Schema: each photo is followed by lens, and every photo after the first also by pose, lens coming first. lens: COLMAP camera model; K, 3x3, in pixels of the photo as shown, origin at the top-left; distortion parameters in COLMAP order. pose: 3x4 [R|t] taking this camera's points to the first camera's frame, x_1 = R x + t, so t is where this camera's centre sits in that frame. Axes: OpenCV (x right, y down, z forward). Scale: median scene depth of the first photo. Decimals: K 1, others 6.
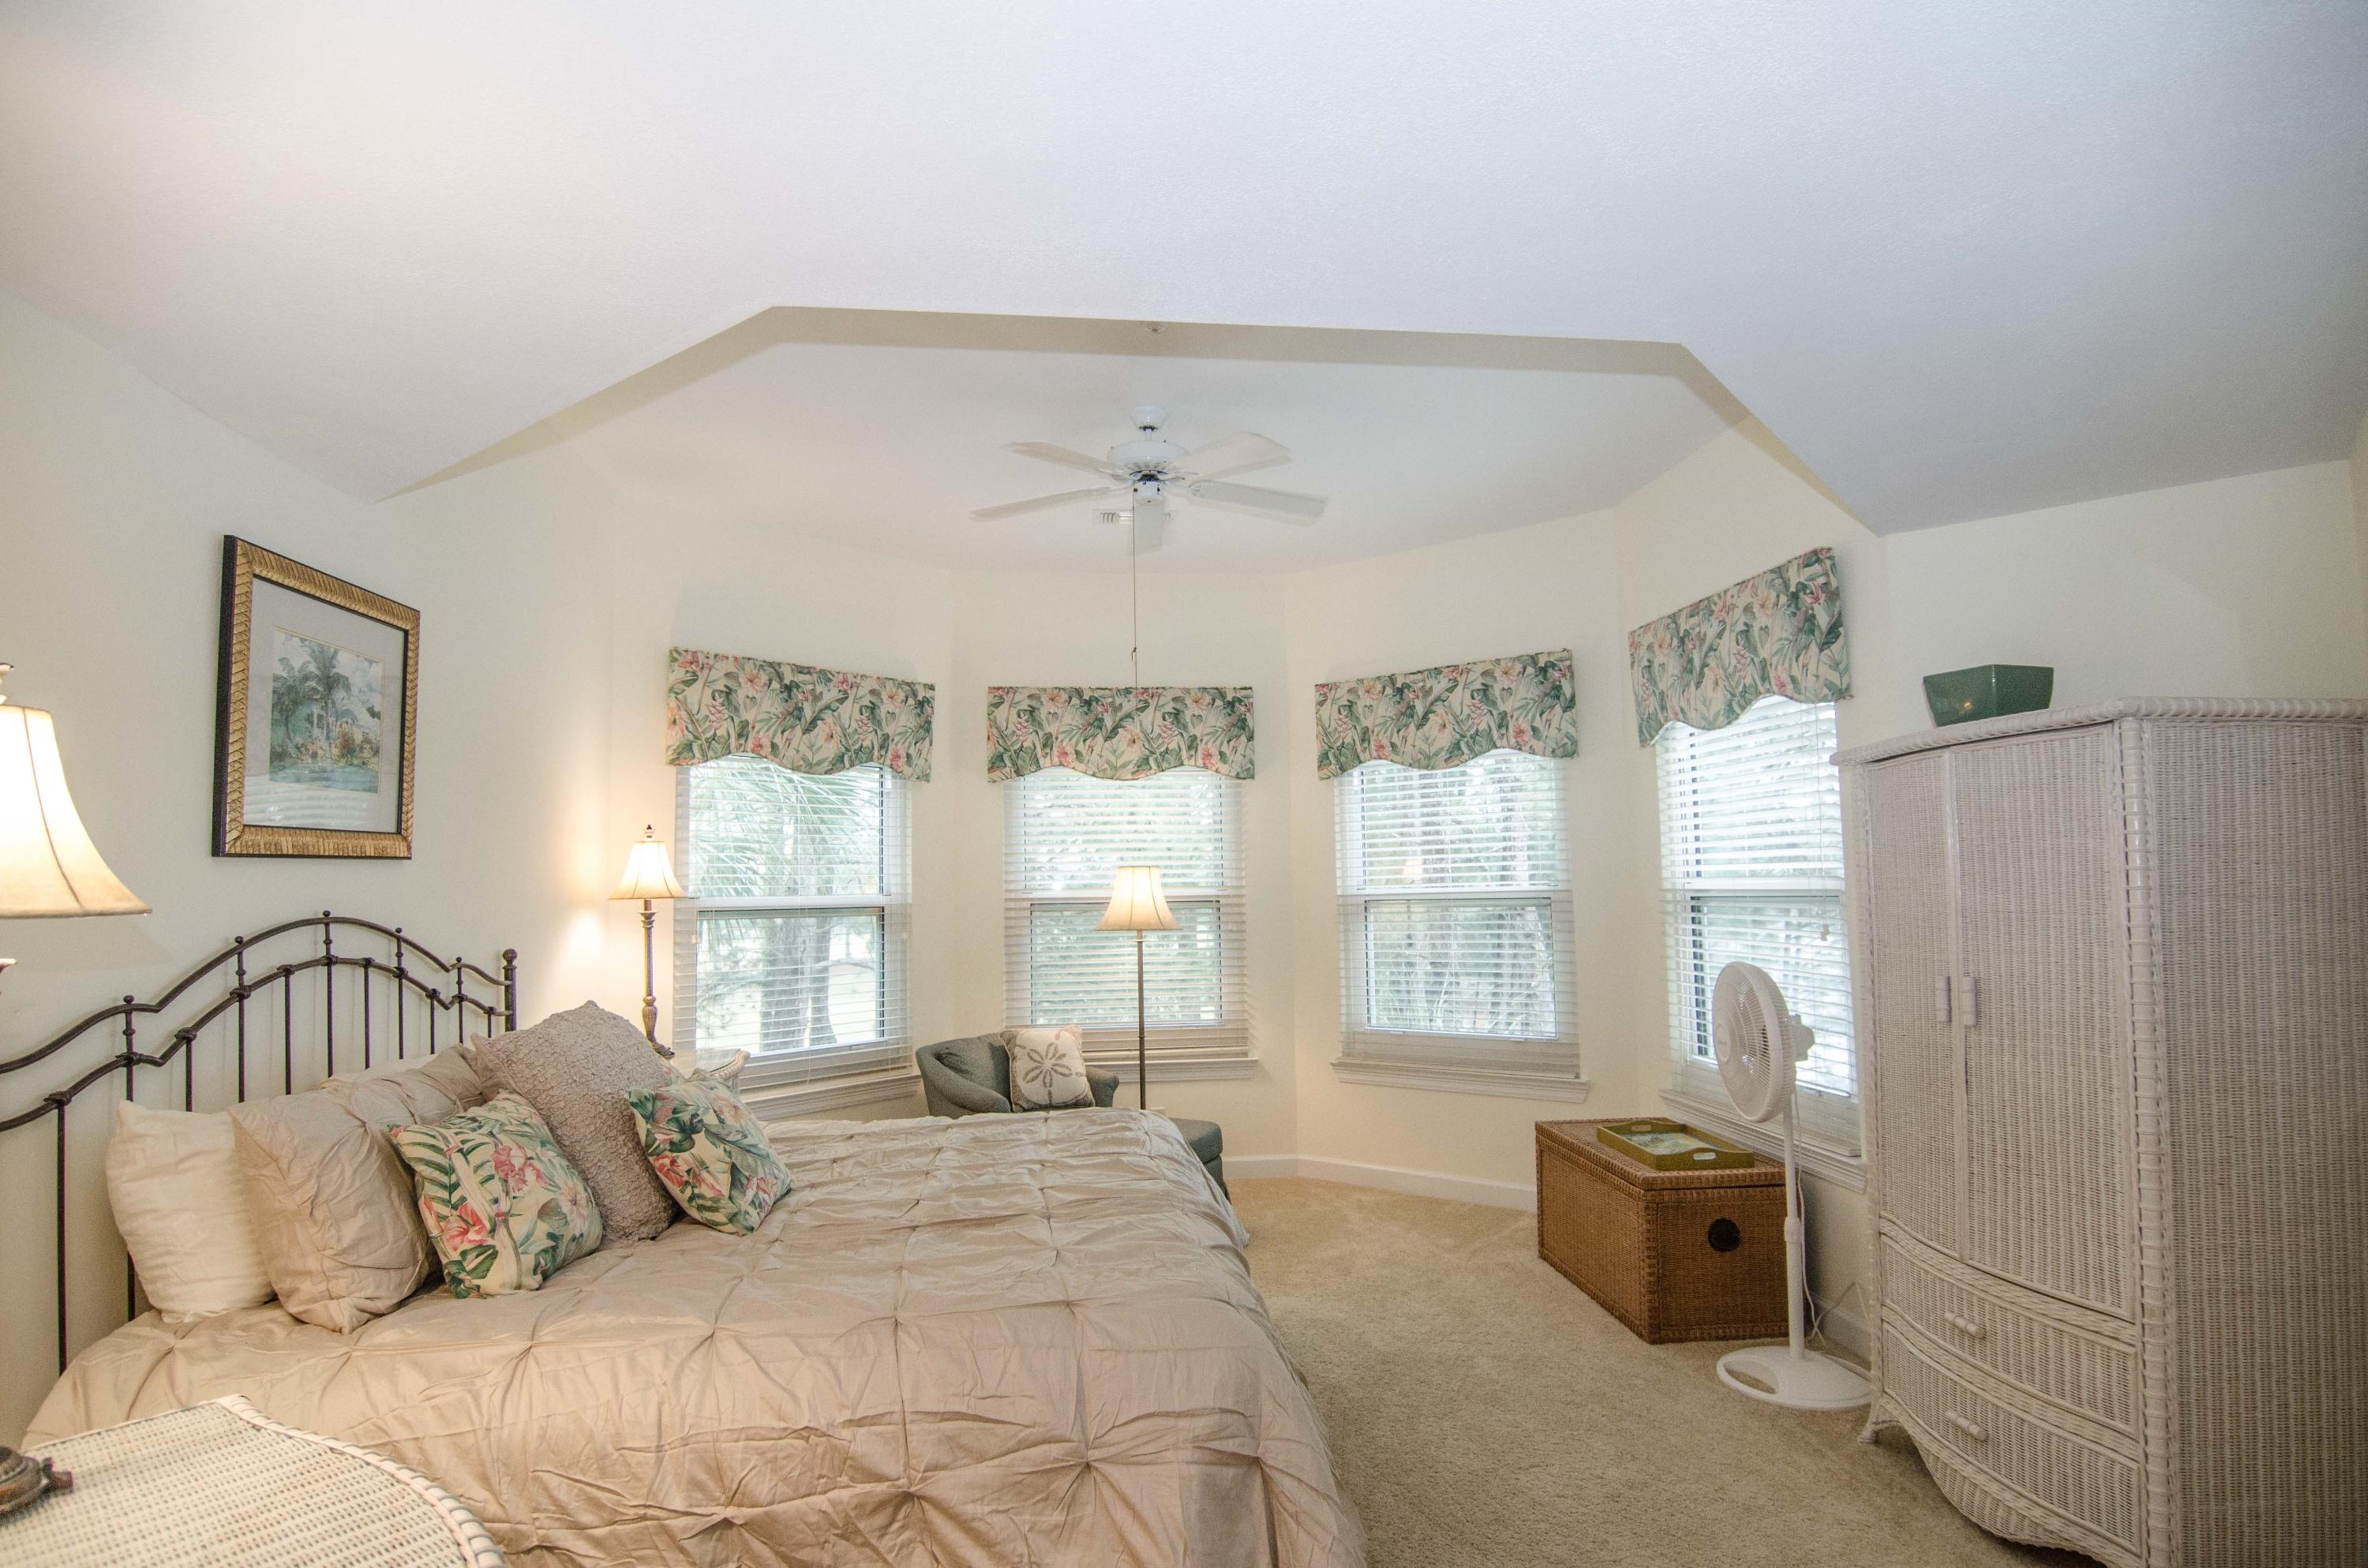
lens RADIAL K [[1260.6, 0, 1188.1], [0, 1260.6, 793.2], [0, 0, 1]] dist [-0.010739, -0.006339]
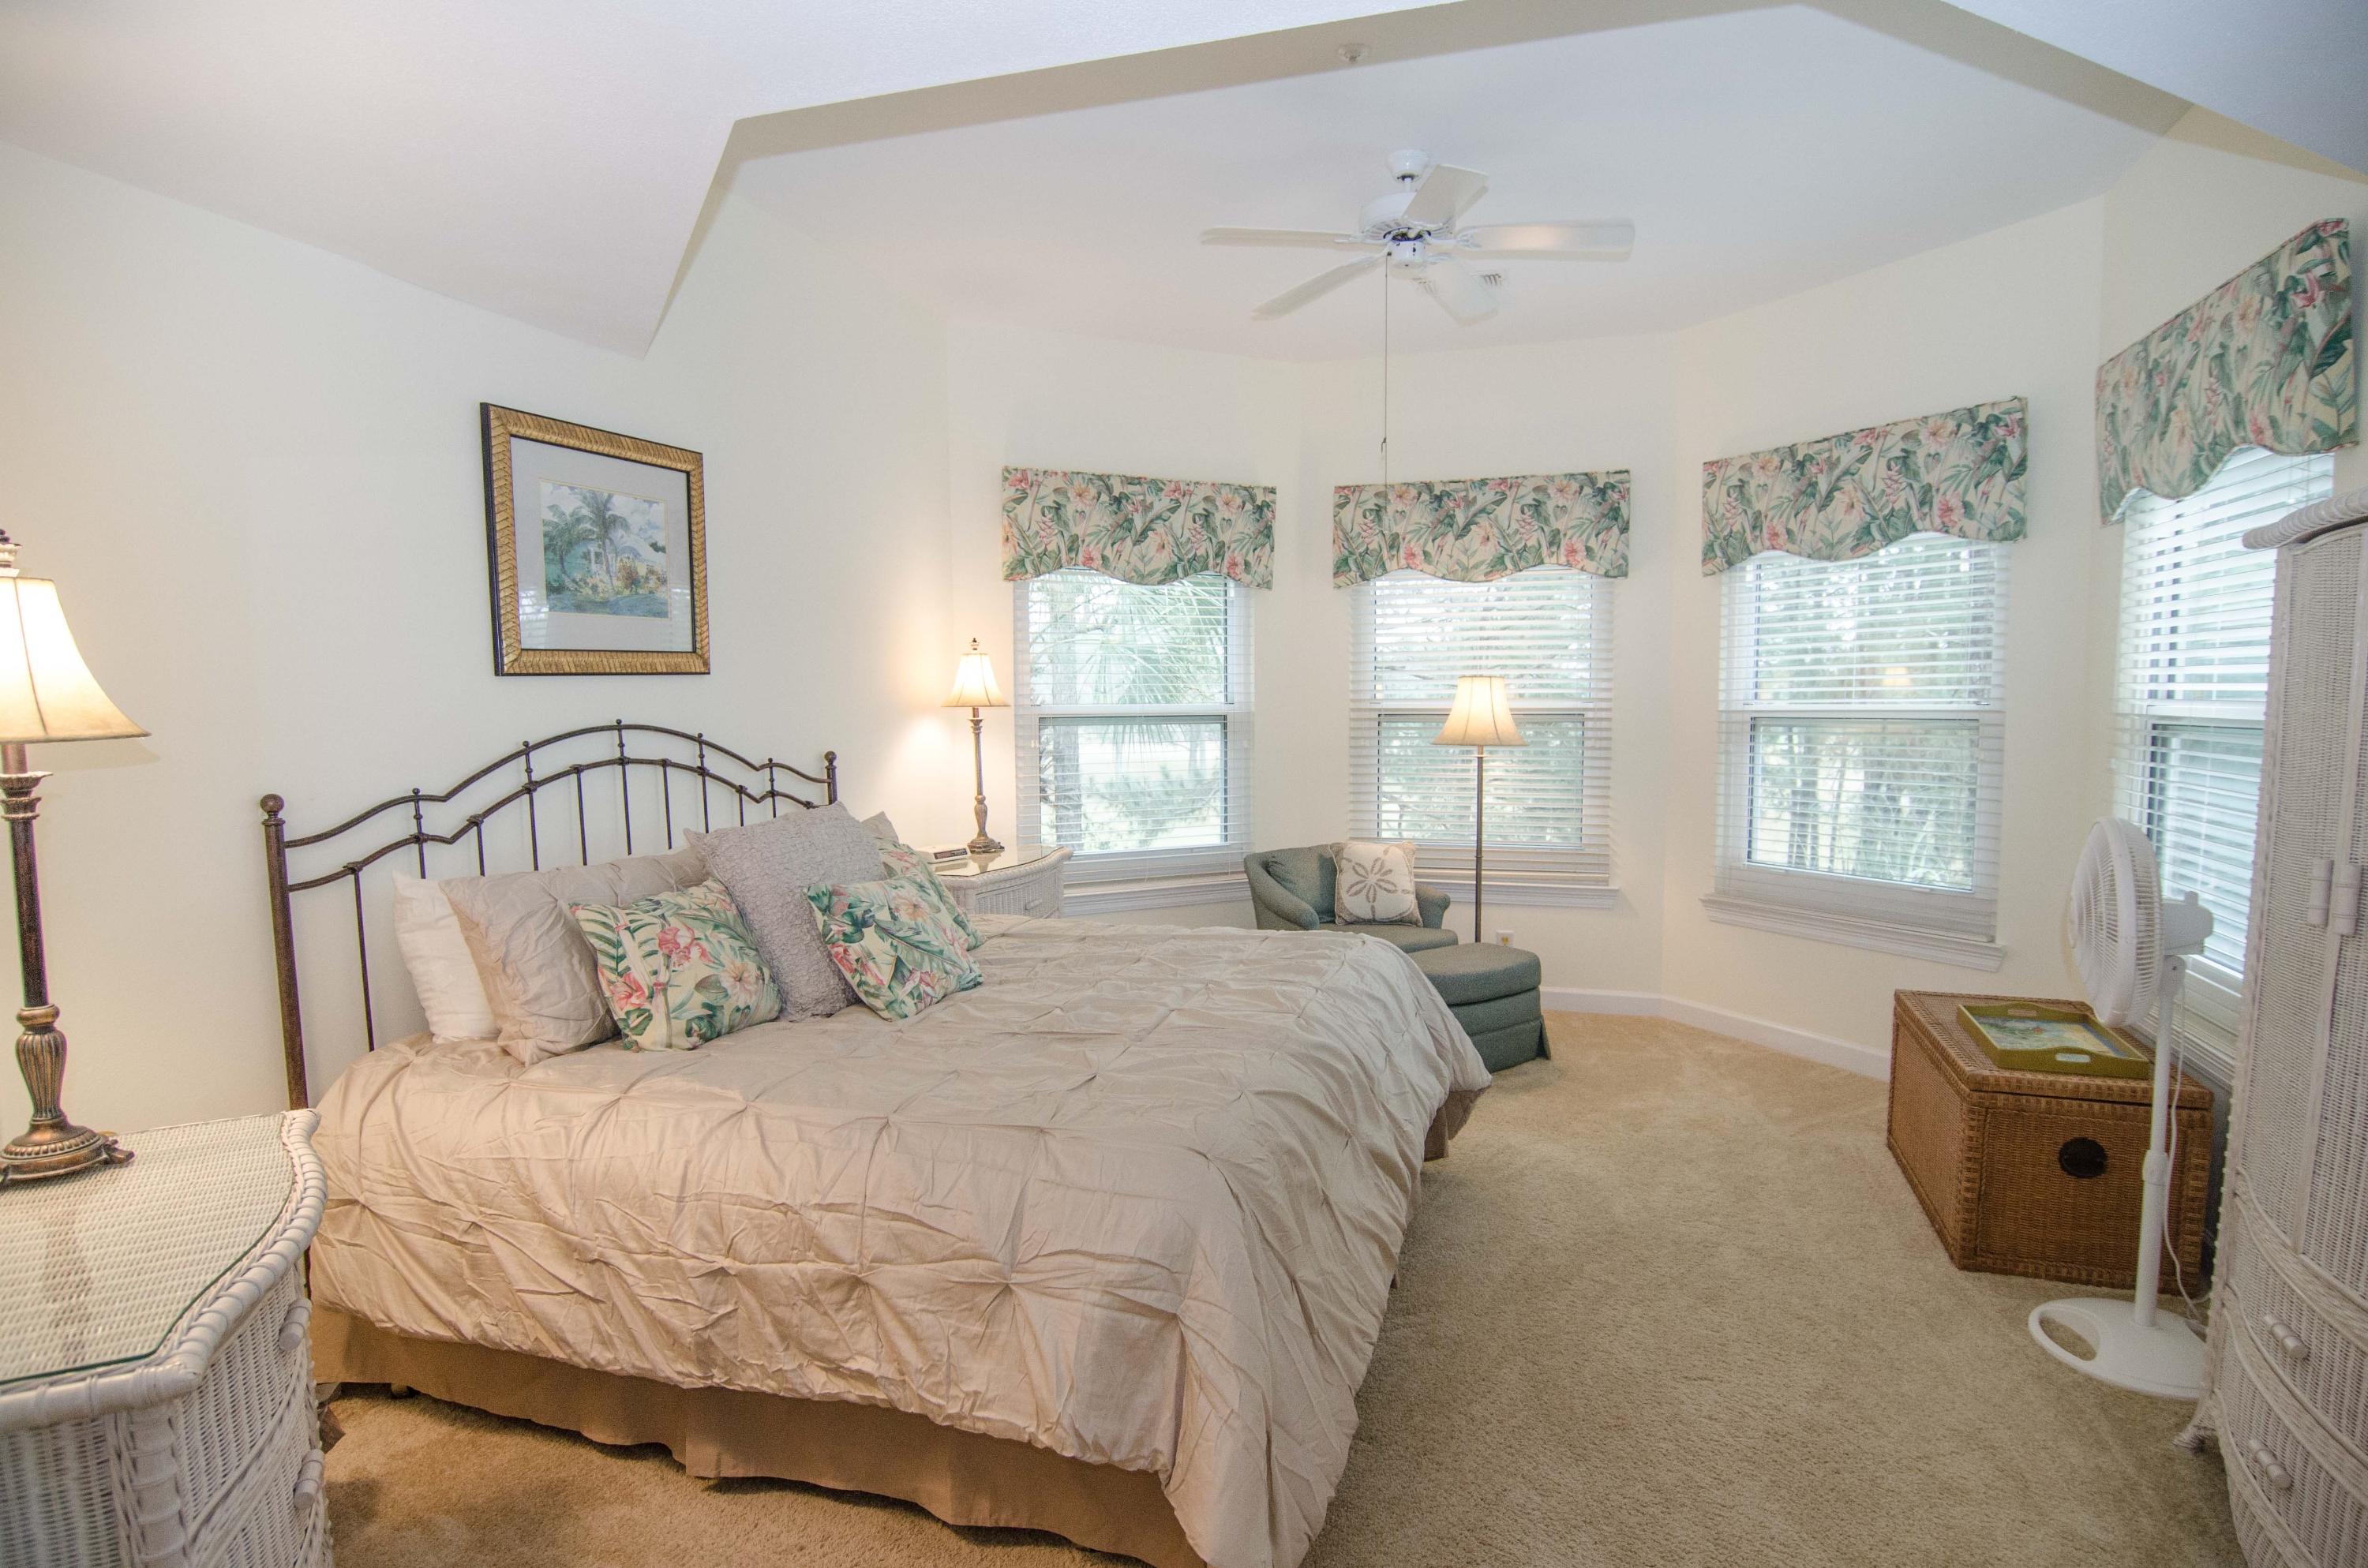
lens RADIAL K [[1260.6, 0, 1168.6], [0, 1260.6, 795.2], [0, 0, 1]] dist [-0.010739, -0.006339]
pose [[0.912474, 0.042959, -0.406874, 0.209832], [0.022300, 0.987772, 0.154304, -0.005748], [0.408527, -0.149872, 0.900358, 0.094445]]
